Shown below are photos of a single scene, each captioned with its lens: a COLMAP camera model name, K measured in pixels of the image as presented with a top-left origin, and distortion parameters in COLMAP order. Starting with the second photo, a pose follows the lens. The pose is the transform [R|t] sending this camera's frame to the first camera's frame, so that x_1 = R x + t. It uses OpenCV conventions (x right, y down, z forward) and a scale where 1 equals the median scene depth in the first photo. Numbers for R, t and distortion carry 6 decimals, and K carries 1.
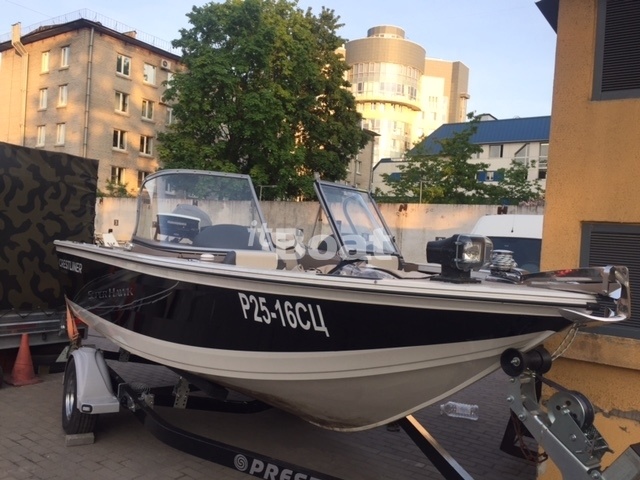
lens RADIAL K [[546.9, 0, 318.9], [0, 546.9, 241.1], [0, 0, 1]] dist [0.067616, -0.108888]
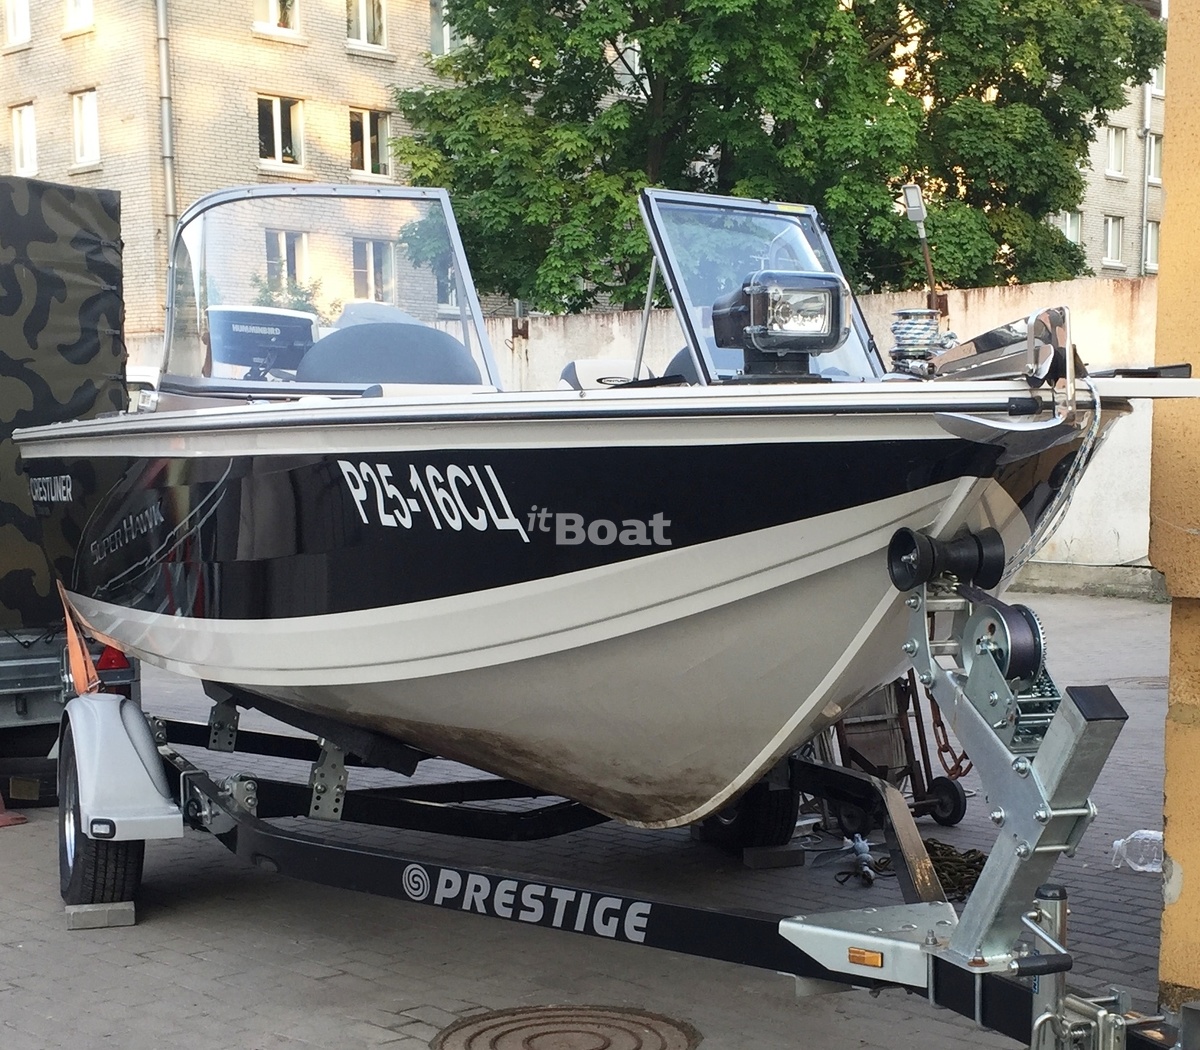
lens RADIAL K [[2021.0, 0, 732.3], [0, 2021.0, 725.7], [0, 0, 1]] dist [0.040614, 0.000000]
pose [[0.986070, -0.040665, -0.161286, 0.039170], [0.060609, 0.990833, 0.120736, 0.012310], [0.154898, -0.128829, 0.979495, -0.051462]]
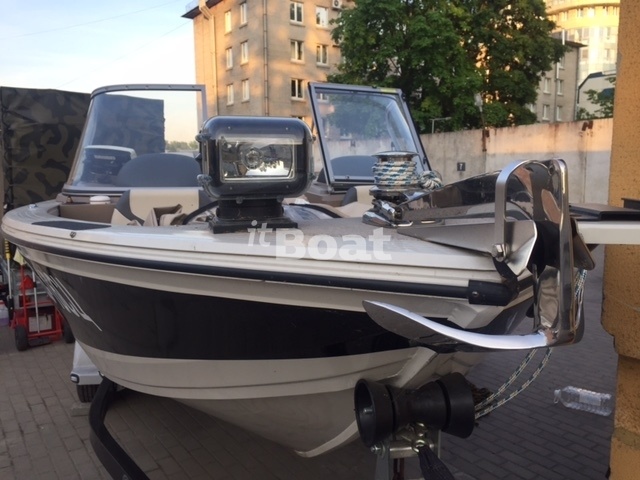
lens RADIAL K [[546.9, 0, 319.1], [0, 546.9, 242.1], [0, 0, 1]] dist [0.067616, -0.108888]
pose [[0.935447, -0.024192, -0.352639, 0.039126], [0.061979, 0.993425, 0.096261, 0.003896], [0.347992, -0.111903, 0.930795, 0.050573]]
